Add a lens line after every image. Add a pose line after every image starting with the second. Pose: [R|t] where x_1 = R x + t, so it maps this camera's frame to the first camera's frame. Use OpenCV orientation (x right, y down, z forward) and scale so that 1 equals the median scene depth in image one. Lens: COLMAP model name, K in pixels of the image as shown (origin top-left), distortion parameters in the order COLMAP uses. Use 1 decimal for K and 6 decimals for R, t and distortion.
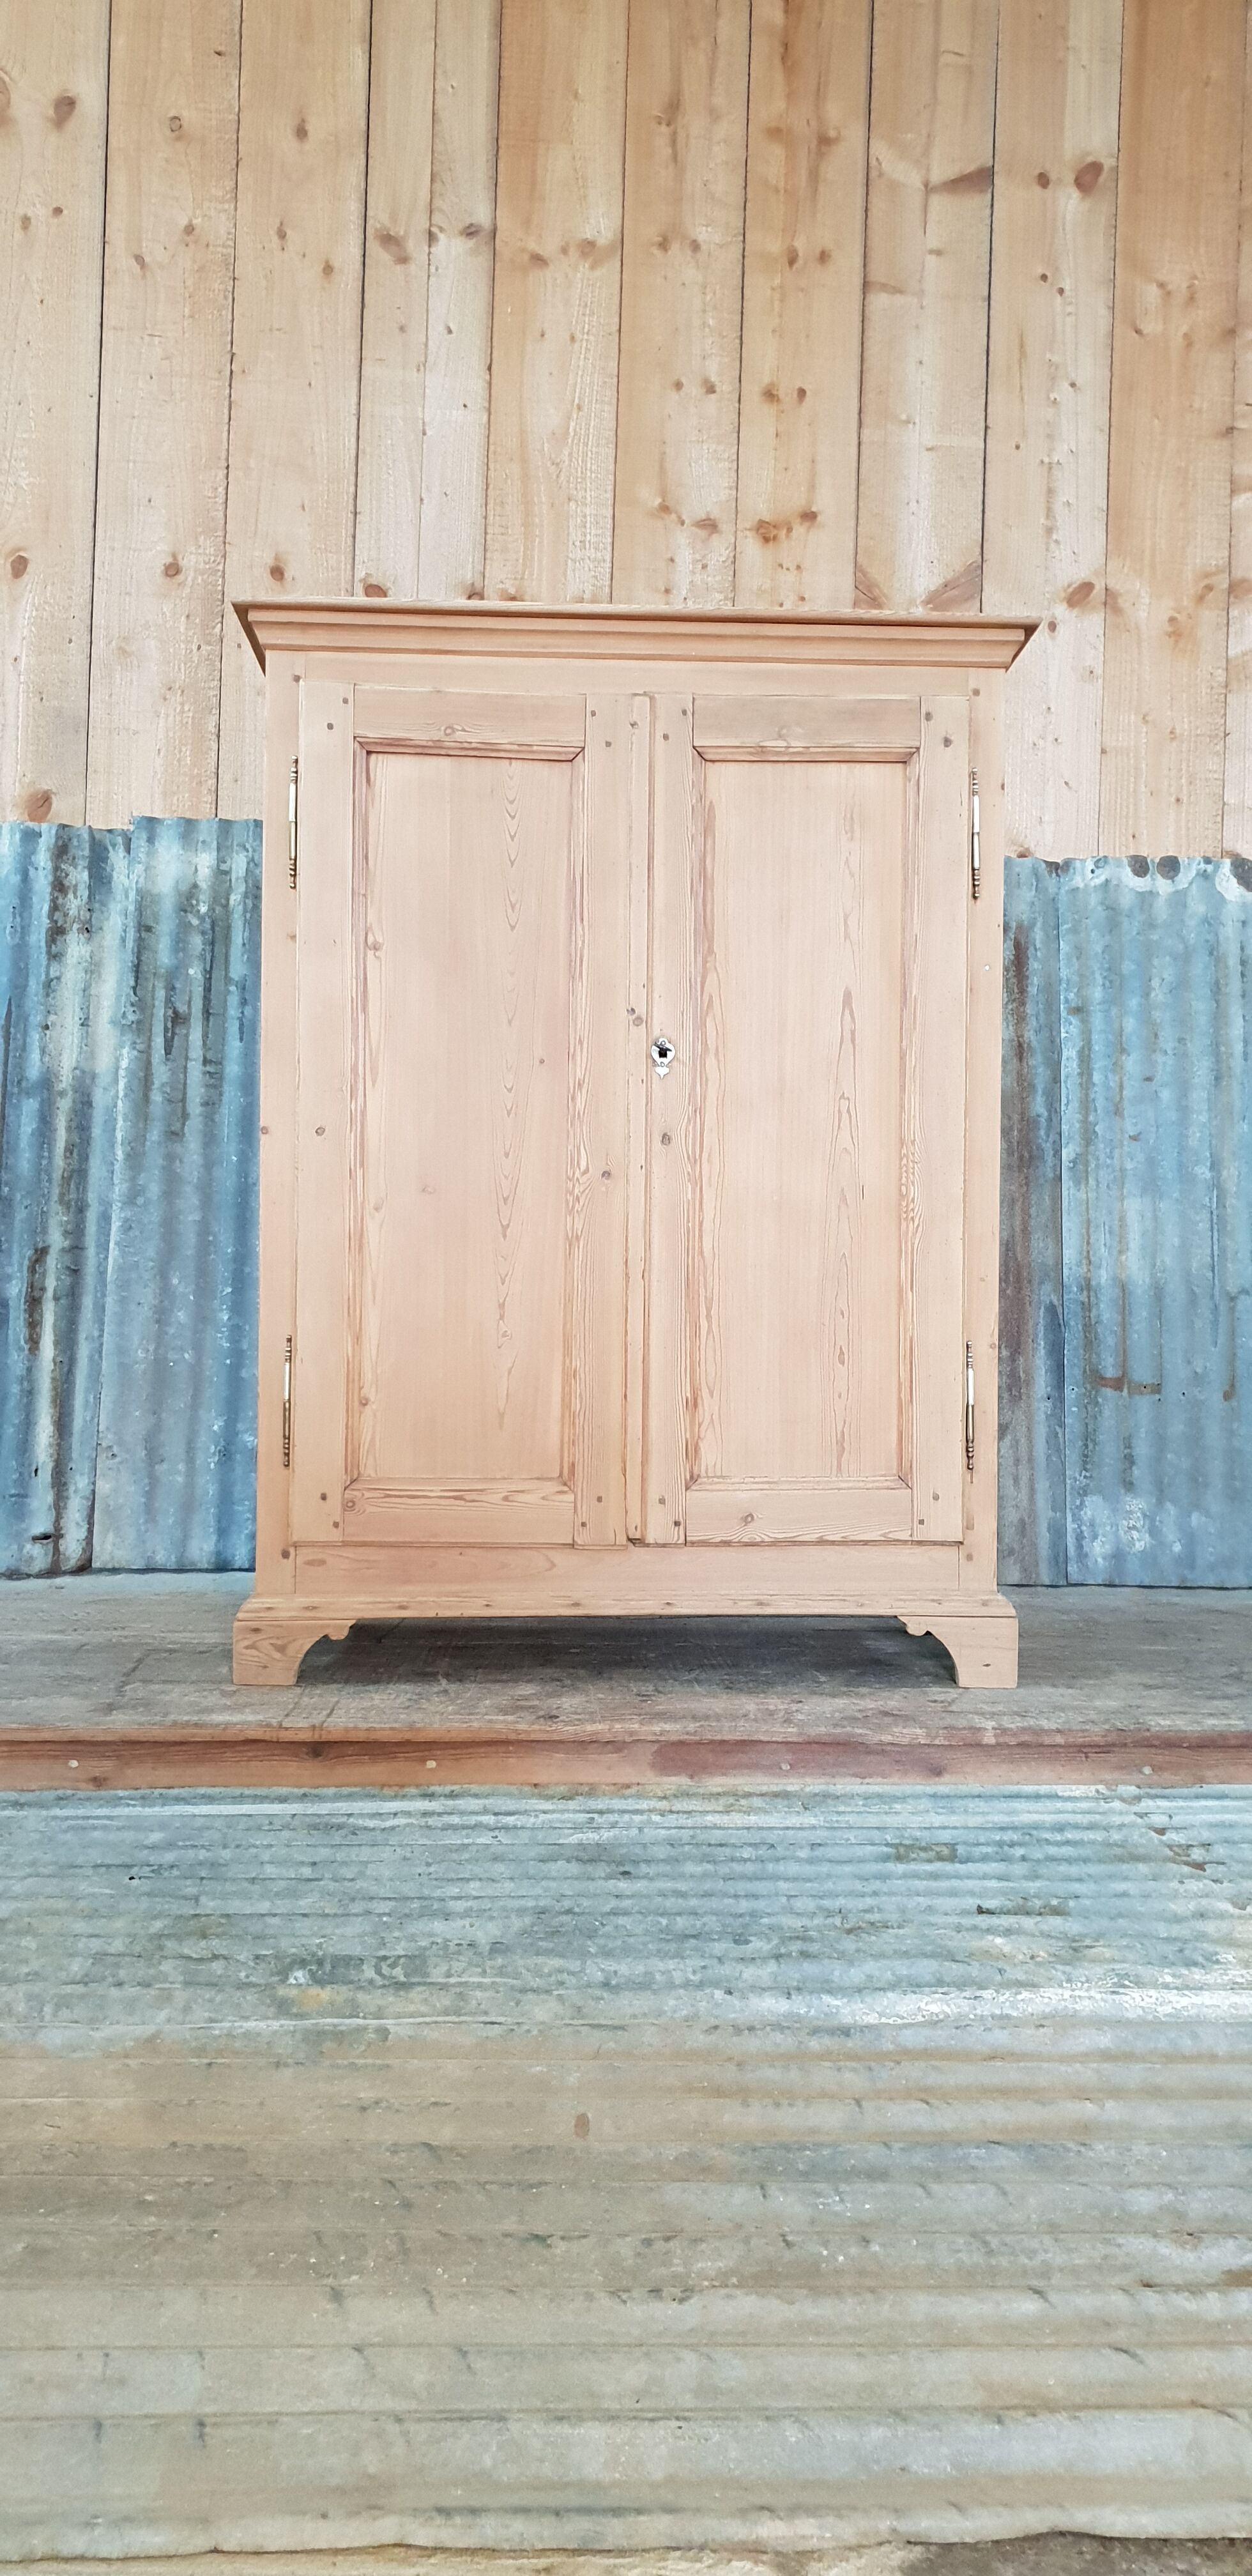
lens RADIAL K [[2013.0, 0, 658.2], [0, 2013.0, 1272.8], [0, 0, 1]] dist [0.009356, 0.009498]
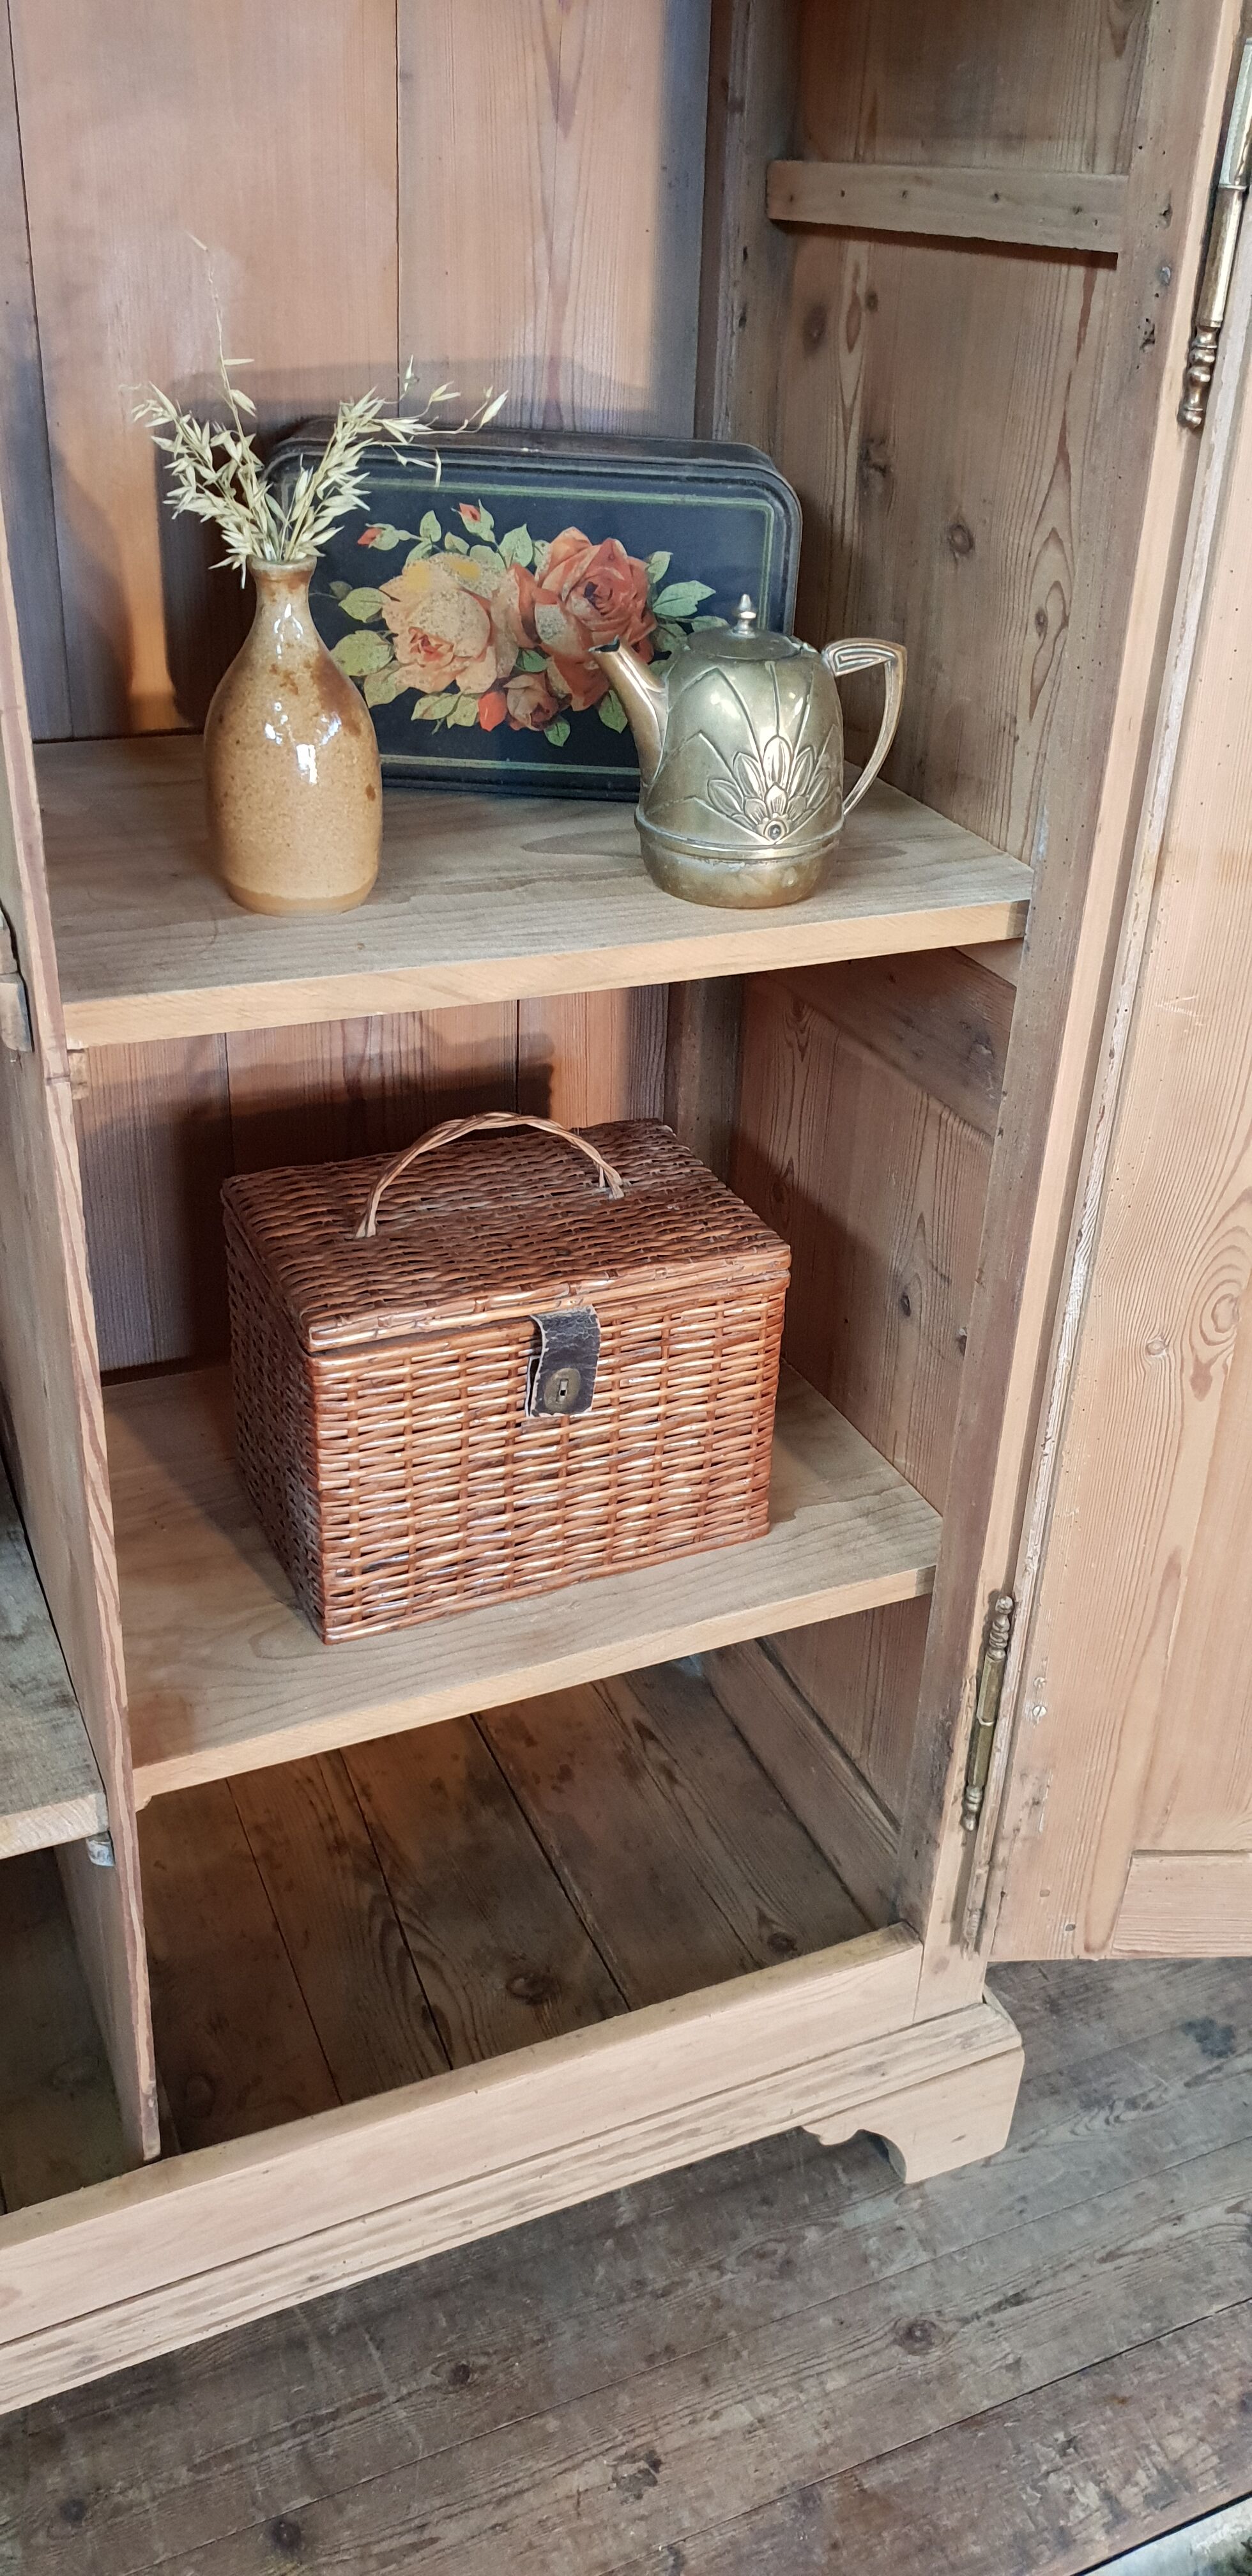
lens RADIAL K [[2013.0, 0, 648.3], [0, 2013.0, 1267.6], [0, 0, 1]] dist [0.009356, 0.009498]
pose [[0.930072, -0.144515, 0.337759, -0.026758], [-0.044751, 0.867968, 0.494600, -0.147224], [-0.364641, -0.475129, 0.800806, 0.478583]]
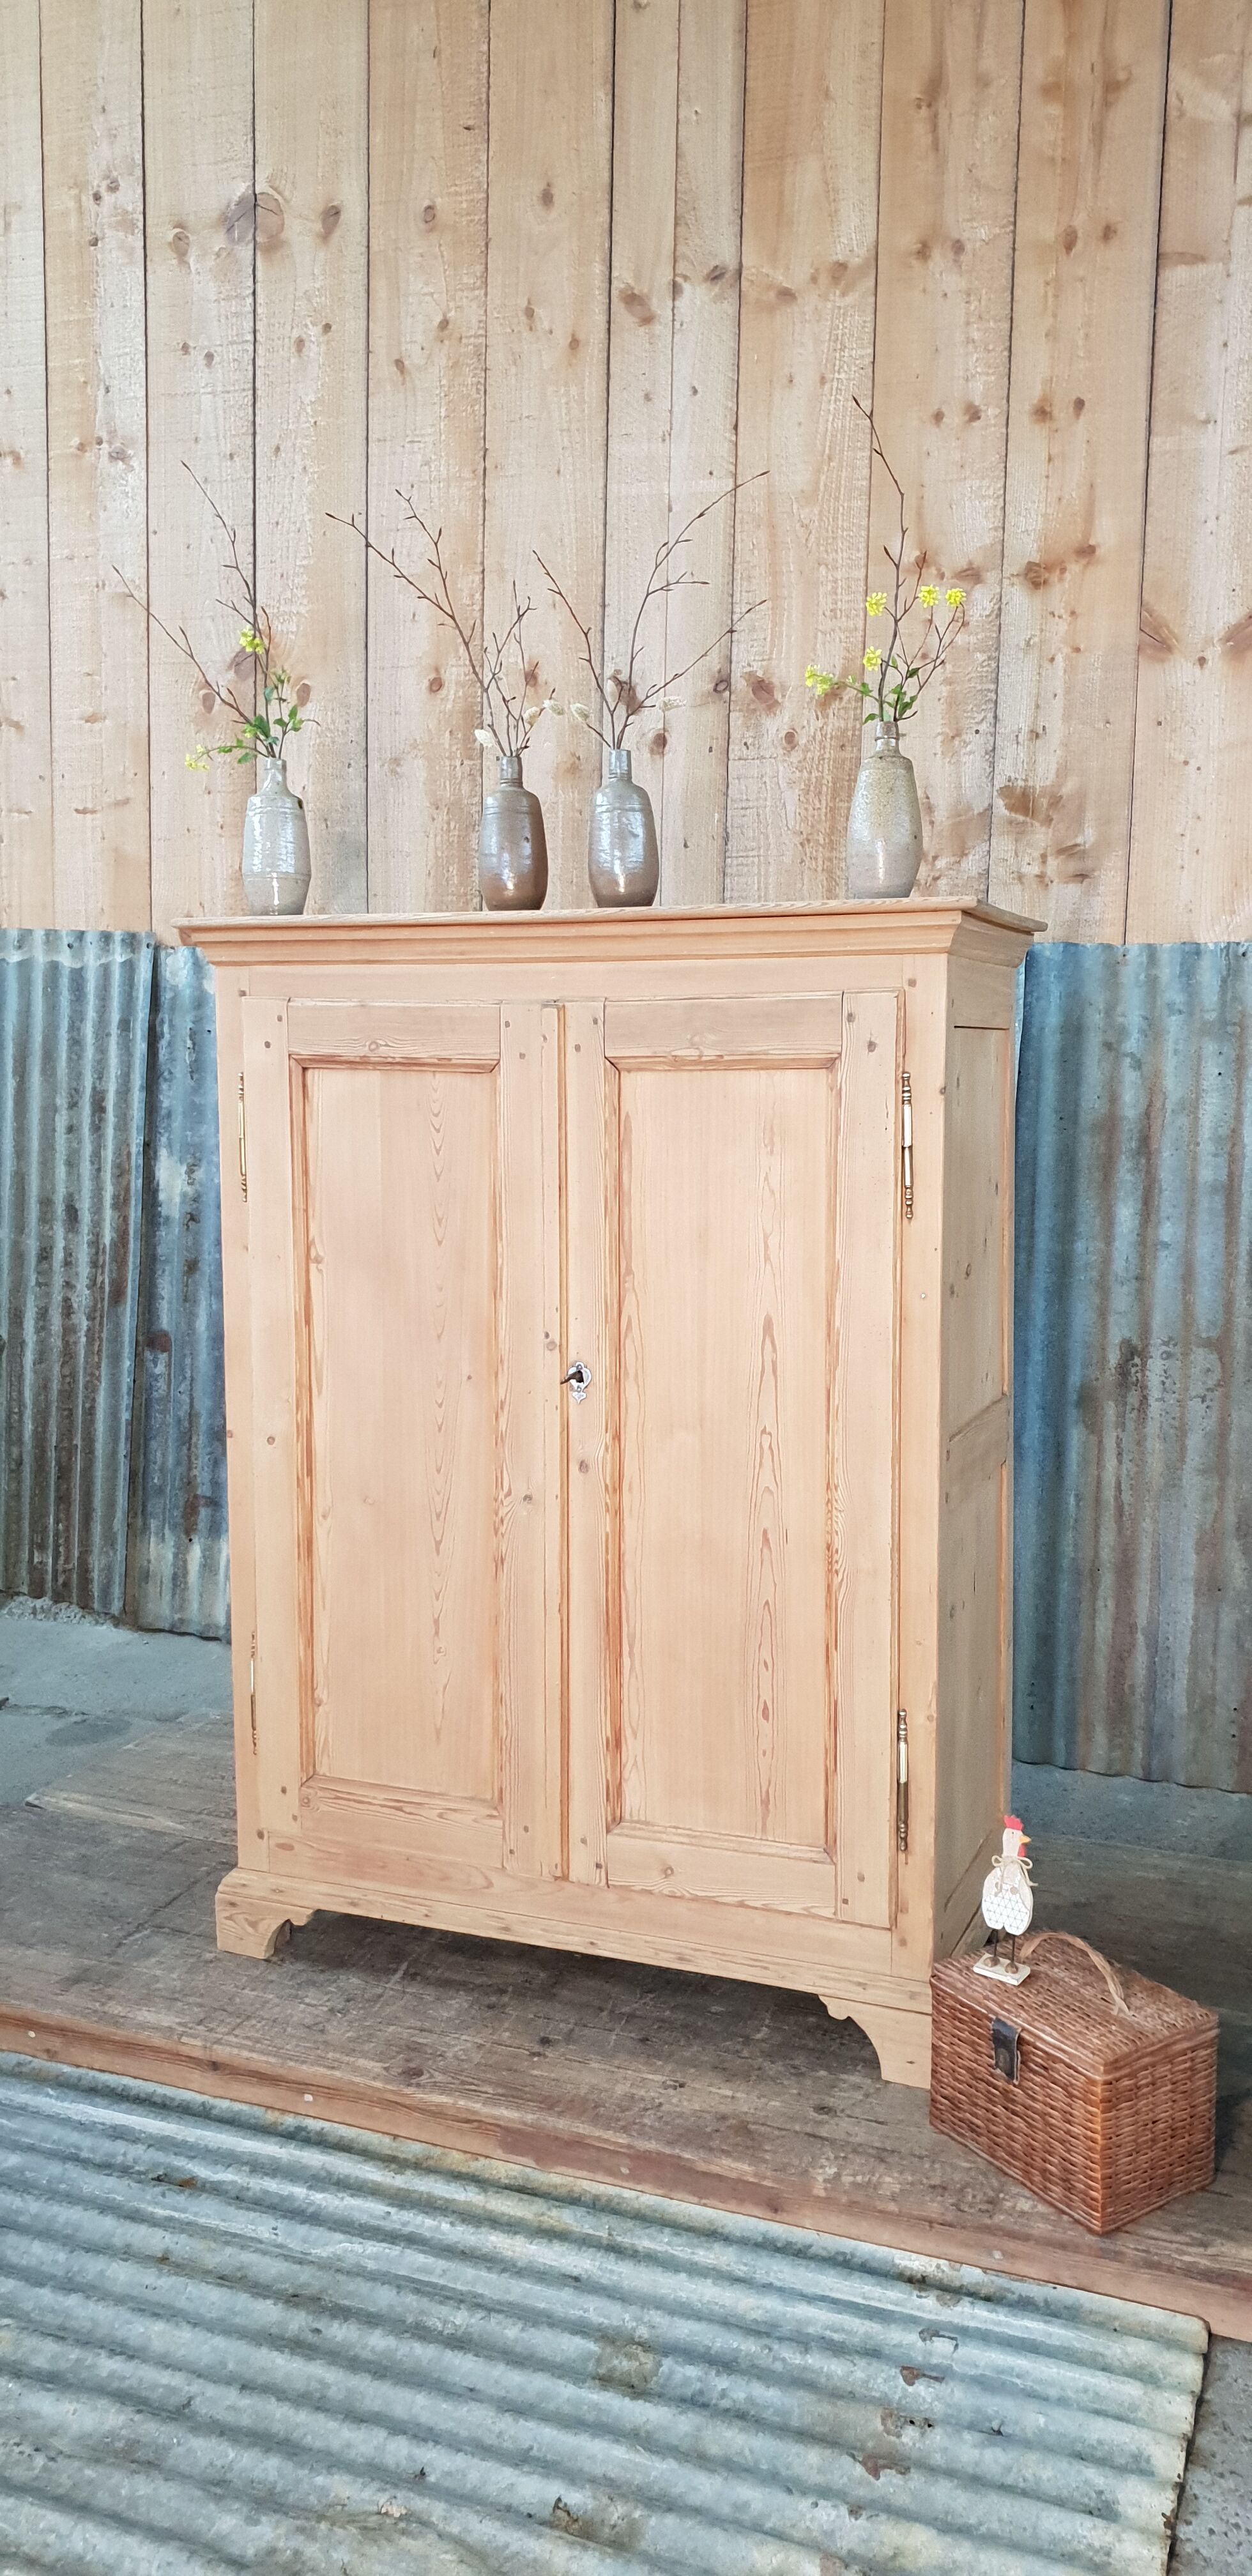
lens RADIAL K [[2013.0, 0, 664.1], [0, 2013.0, 1257.3], [0, 0, 1]] dist [0.009356, 0.009498]
pose [[0.915199, 0.032374, -0.401701, 0.271676], [0.015750, 0.993133, 0.115922, -0.179780], [0.402695, -0.112418, 0.908404, 0.105681]]
